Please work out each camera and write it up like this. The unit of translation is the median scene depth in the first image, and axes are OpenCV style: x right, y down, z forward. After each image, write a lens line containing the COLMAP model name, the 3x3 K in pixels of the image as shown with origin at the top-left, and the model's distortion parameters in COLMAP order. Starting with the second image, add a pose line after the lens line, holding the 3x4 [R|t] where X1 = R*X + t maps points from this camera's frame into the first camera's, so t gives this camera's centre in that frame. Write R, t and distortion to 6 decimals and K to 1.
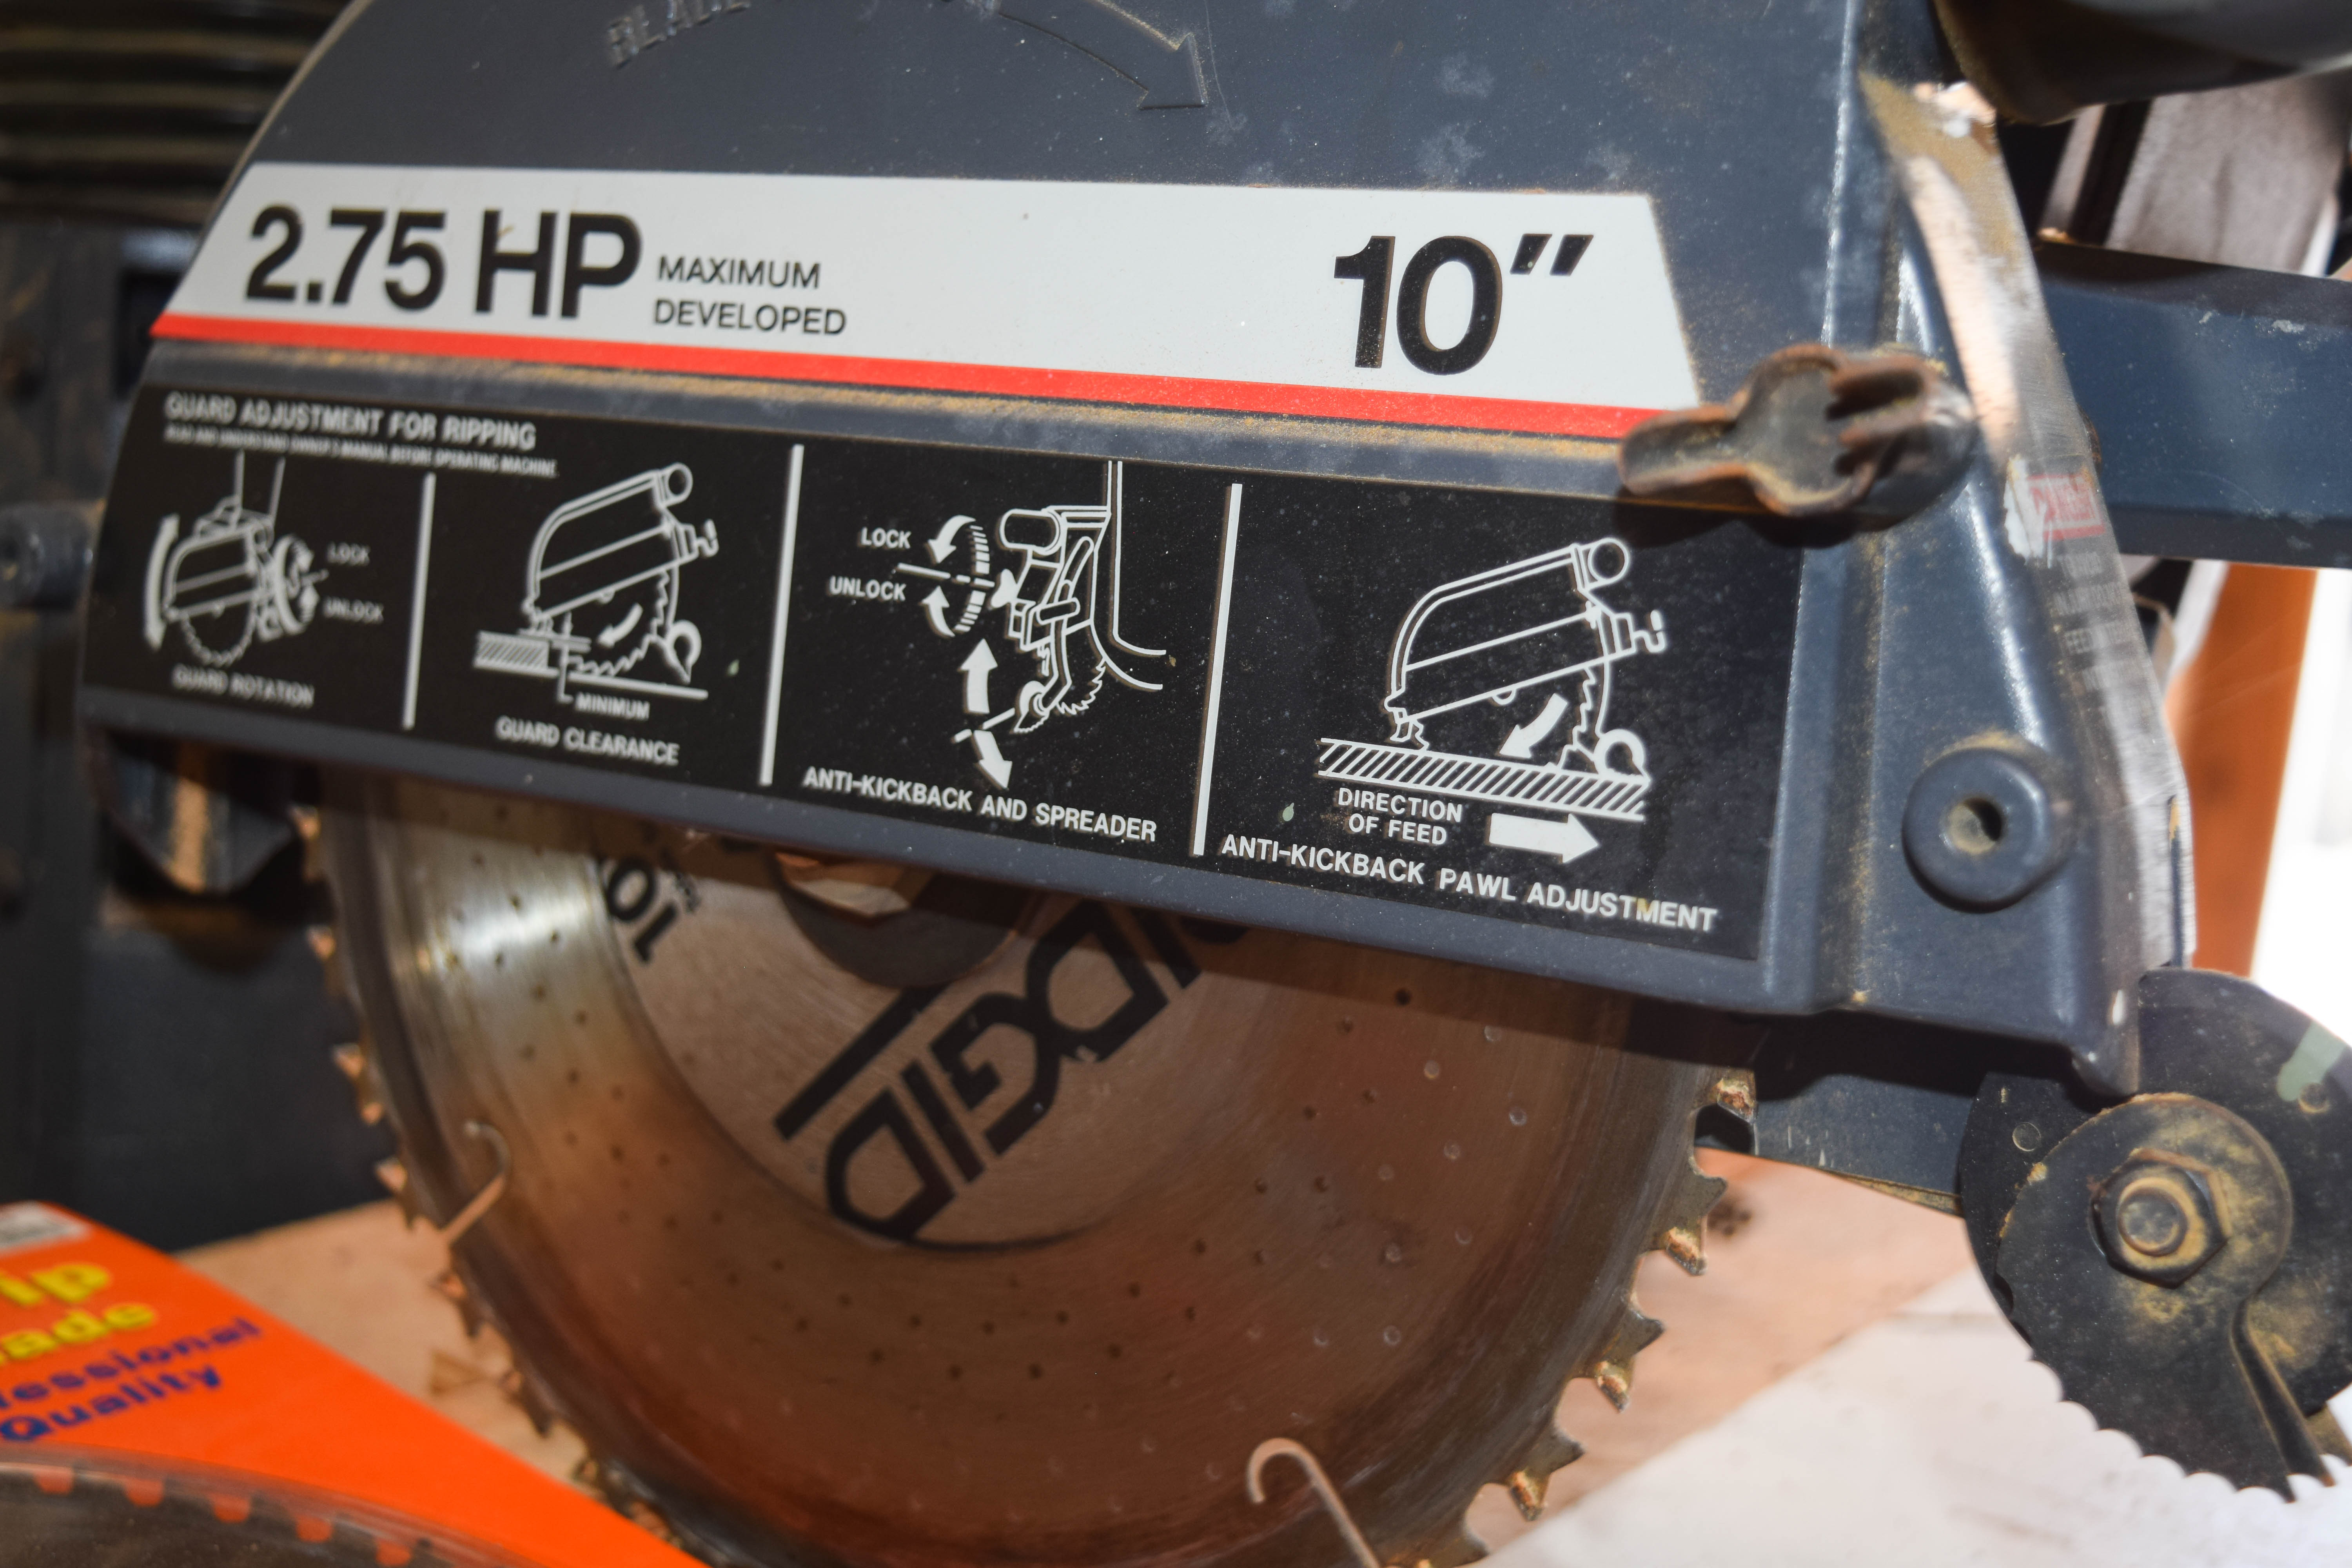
lens RADIAL K [[3129.7, 0, 1180.8], [0, 3129.7, 790.7], [0, 0, 1]] dist [-0.051261, 0.000000]
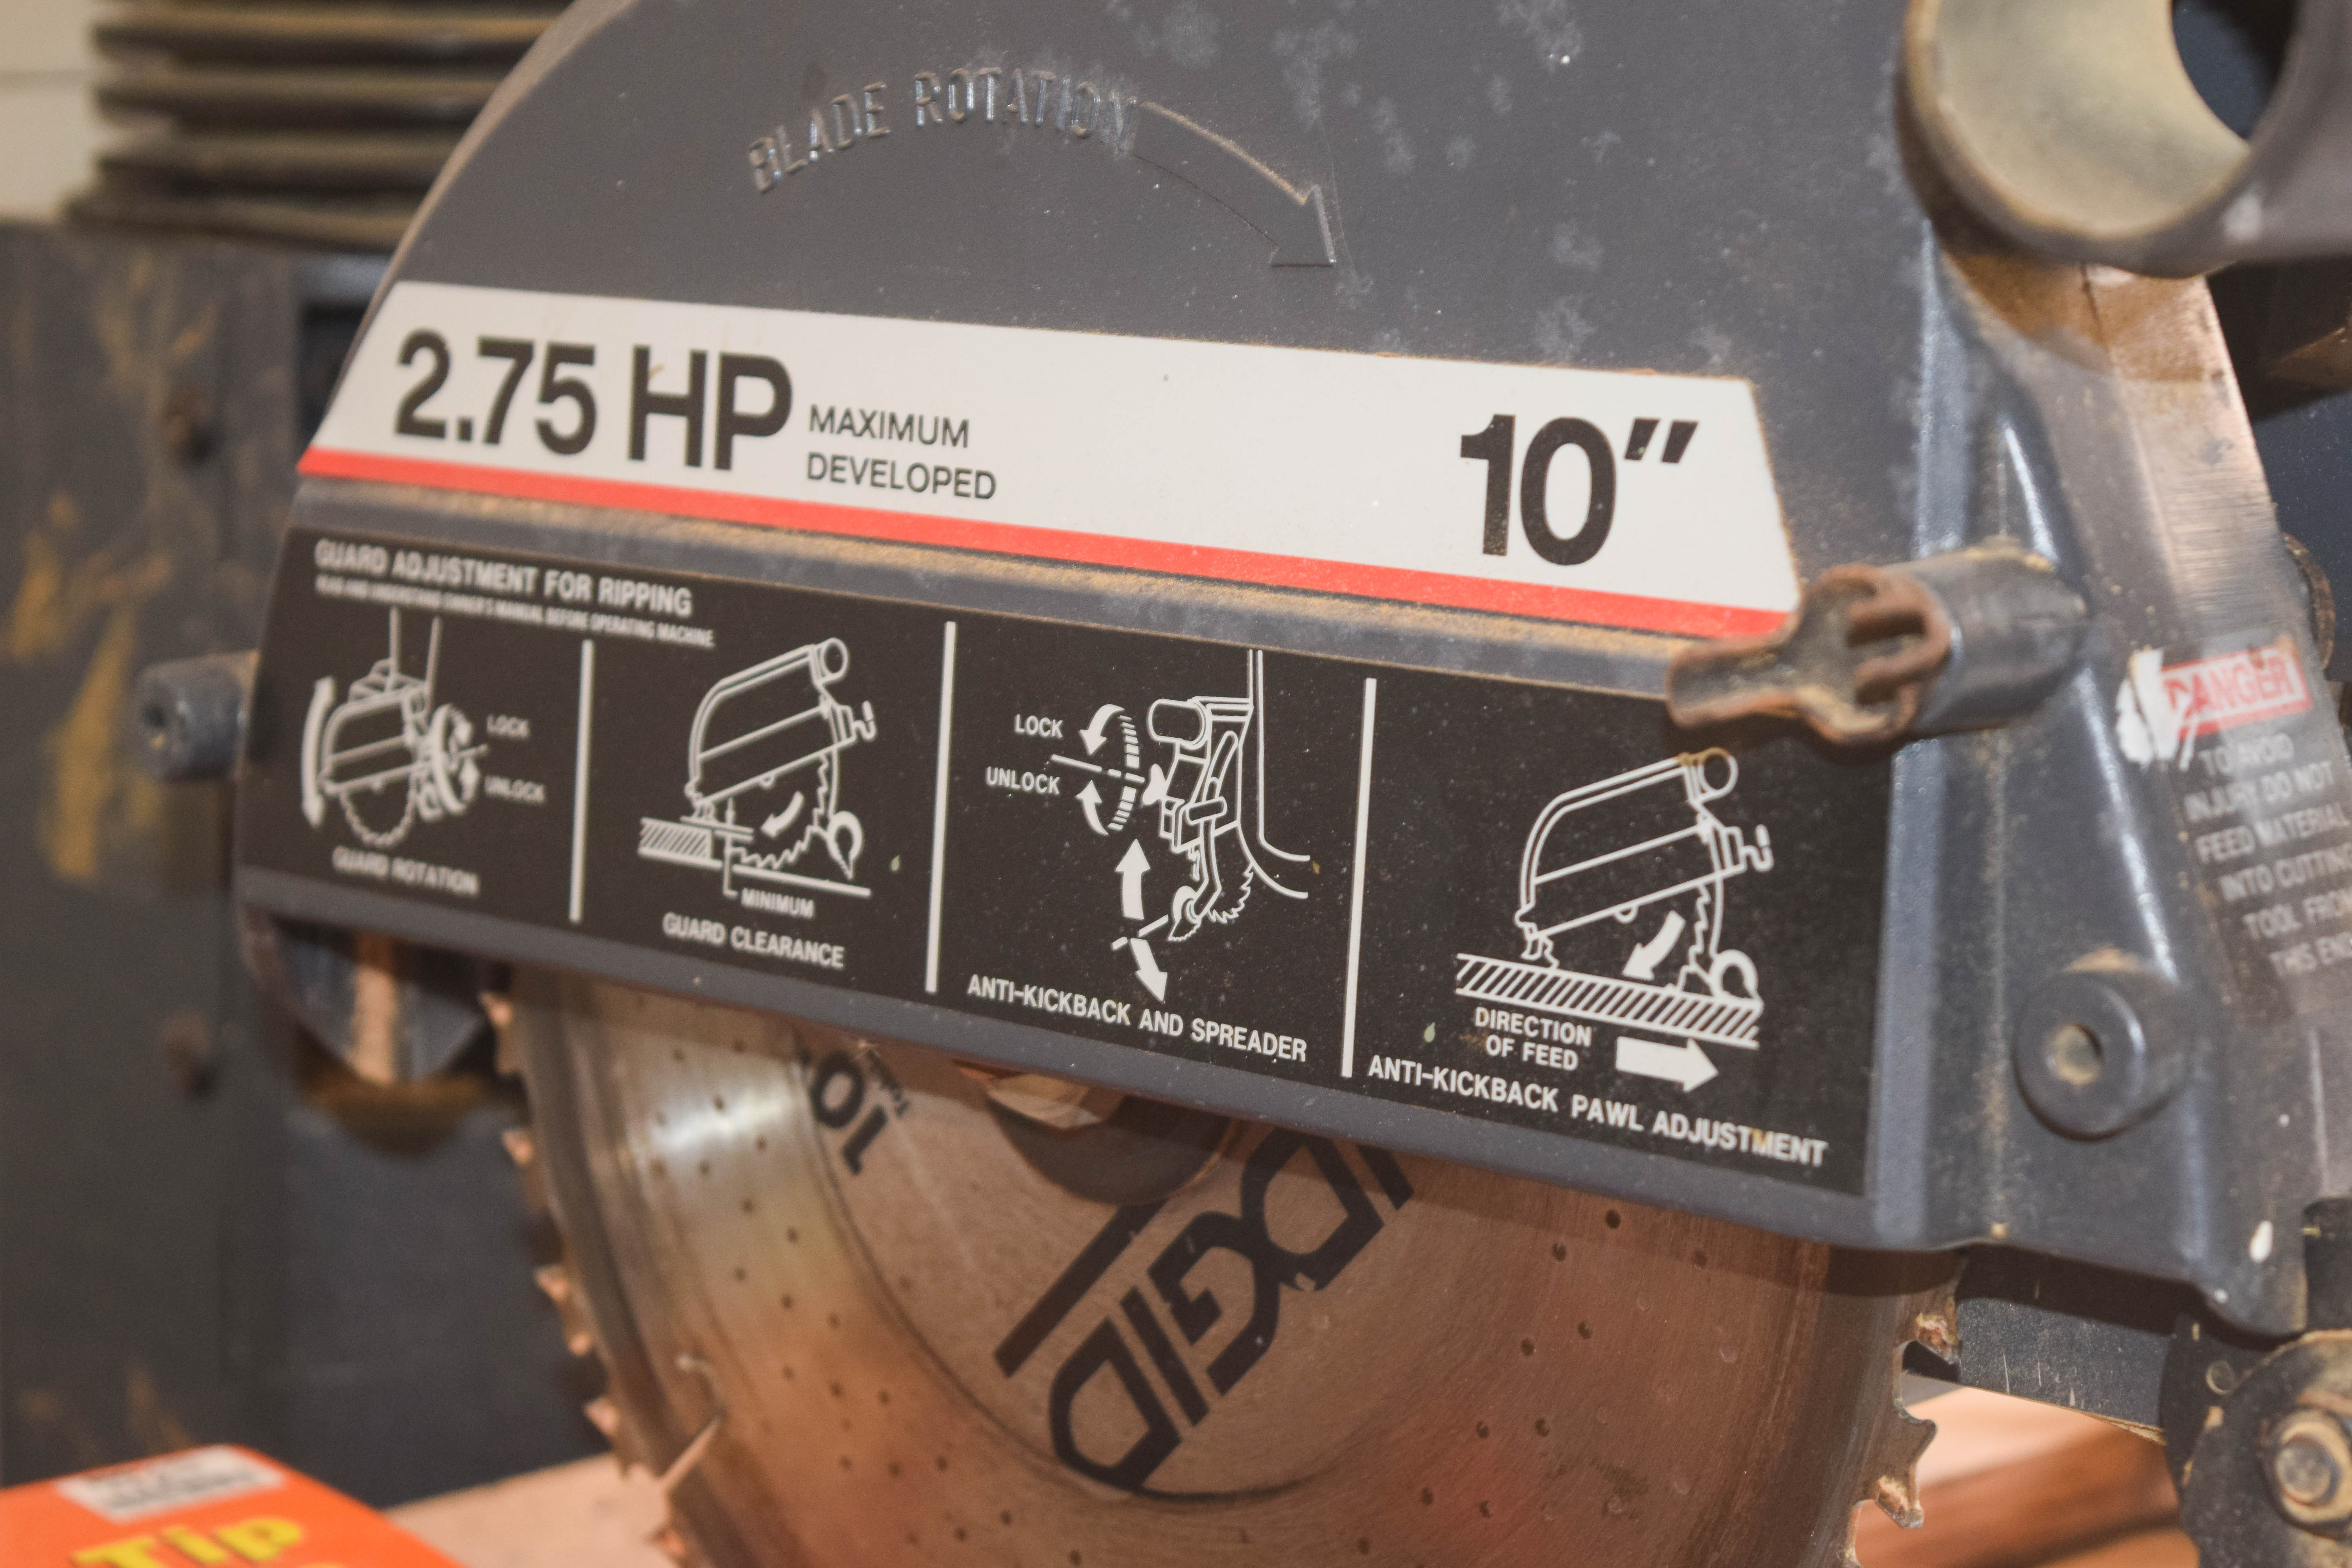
lens RADIAL K [[5586.9, 0, 1174.5], [0, 5586.9, 782.2], [0, 0, 1]] dist [-0.090394, 0.000000]
pose [[0.977390, -0.026356, -0.209796, 0.285867], [0.030001, 0.999449, 0.014211, -0.085955], [0.209306, -0.020184, 0.977642, -0.589258]]
